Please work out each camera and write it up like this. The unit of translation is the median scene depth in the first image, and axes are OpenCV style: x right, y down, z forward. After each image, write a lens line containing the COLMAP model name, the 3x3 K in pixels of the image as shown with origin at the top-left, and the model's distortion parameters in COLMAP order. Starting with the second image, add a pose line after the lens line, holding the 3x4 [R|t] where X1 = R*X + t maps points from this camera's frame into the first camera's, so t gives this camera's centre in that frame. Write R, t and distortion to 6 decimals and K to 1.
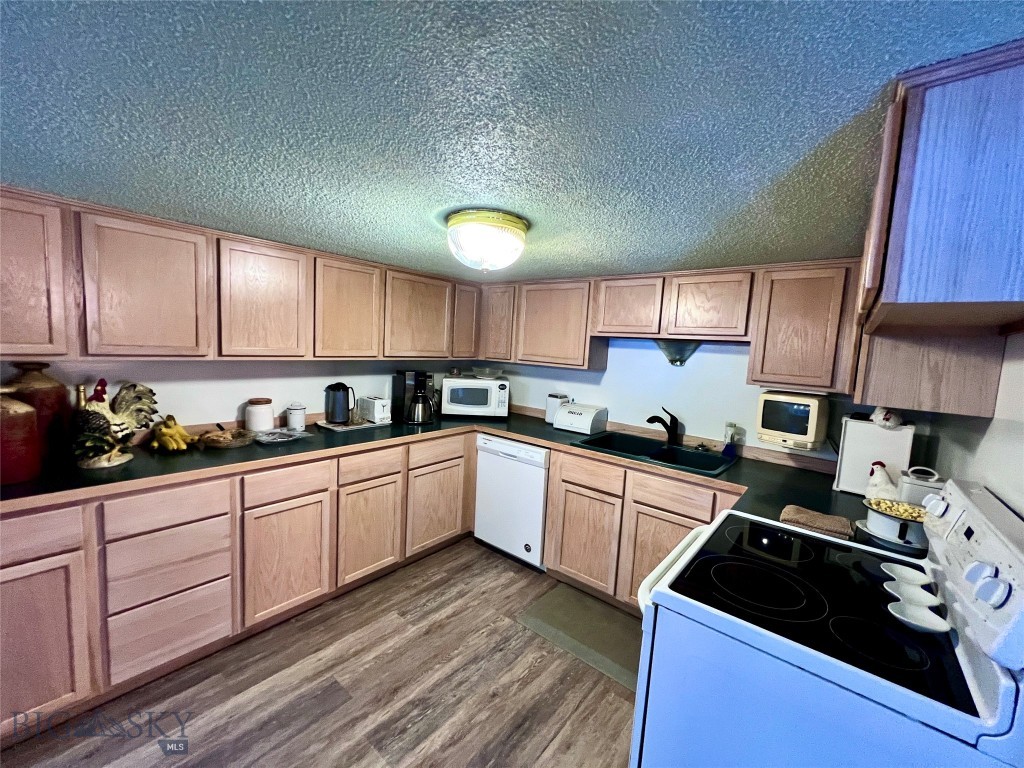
lens RADIAL K [[411.6, 0, 511.6], [0, 411.6, 385.9], [0, 0, 1]] dist [0.000267, 0.000121]
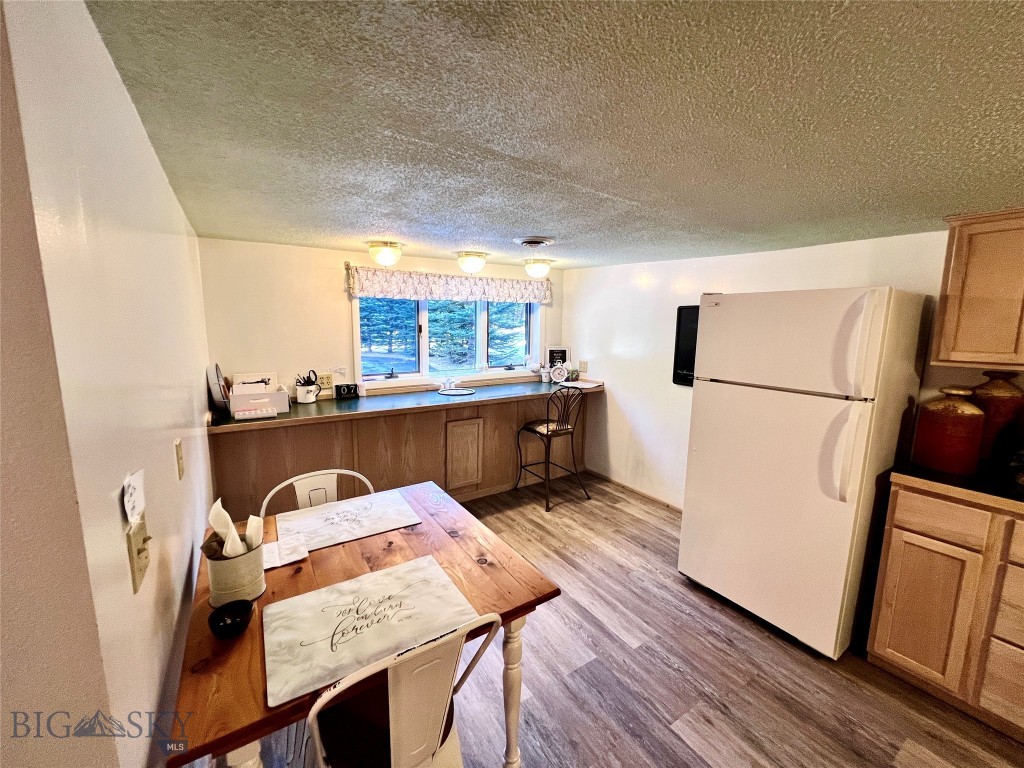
lens RADIAL K [[411.6, 0, 511.2], [0, 411.6, 383.7], [0, 0, 1]] dist [0.000267, 0.000121]
pose [[-0.303929, 0.072637, -0.949922, 0.239855], [-0.121405, 0.986007, 0.114241, 0.006591], [0.944928, 0.150046, -0.290858, 0.132596]]
